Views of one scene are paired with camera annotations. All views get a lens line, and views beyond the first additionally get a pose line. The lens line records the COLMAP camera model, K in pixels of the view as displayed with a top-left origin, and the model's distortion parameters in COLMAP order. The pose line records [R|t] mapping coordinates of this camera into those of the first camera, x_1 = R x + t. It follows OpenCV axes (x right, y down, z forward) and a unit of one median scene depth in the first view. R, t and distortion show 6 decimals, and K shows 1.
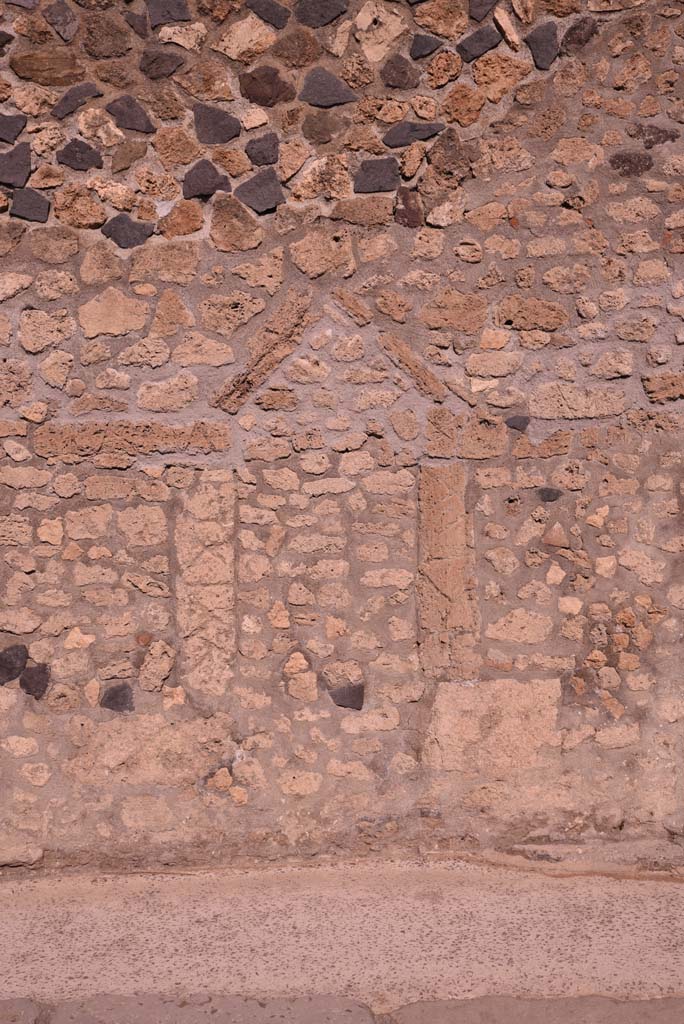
lens RADIAL K [[1314.7, 0, 341.7], [0, 1314.7, 510.5], [0, 0, 1]] dist [0.094920, 0.000000]
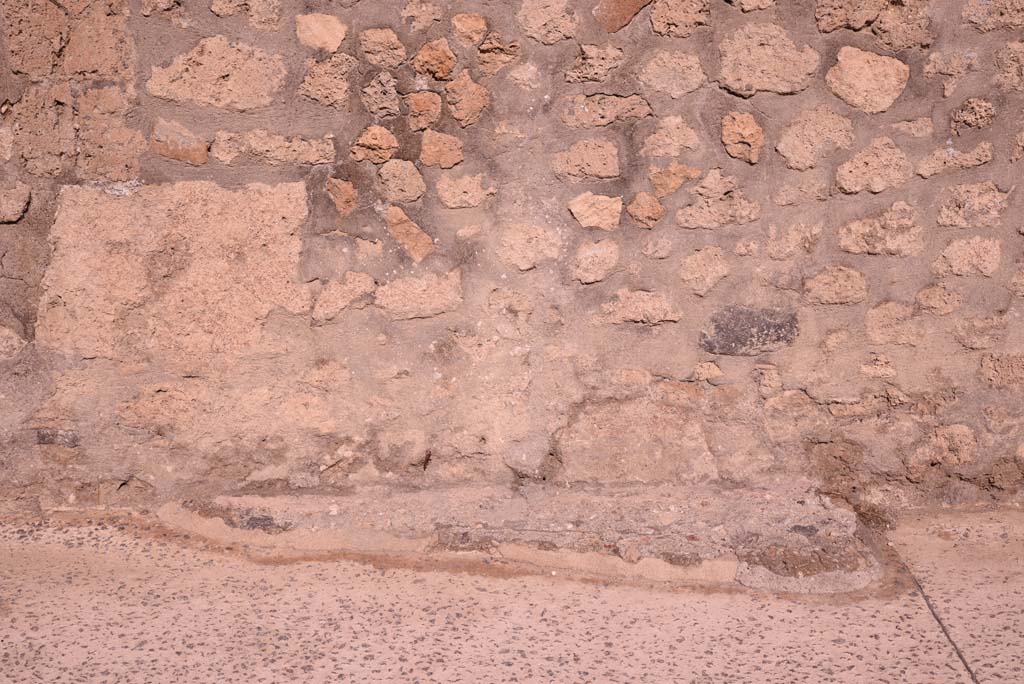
lens RADIAL K [[1602.6, 0, 511.6], [0, 1602.6, 343.2], [0, 0, 1]] dist [0.122038, 0.000000]
pose [[0.999556, 0.013608, 0.026519, 0.228266], [-0.018953, 0.976846, 0.213101, 0.055599], [-0.023005, -0.213509, 0.976670, 0.388971]]
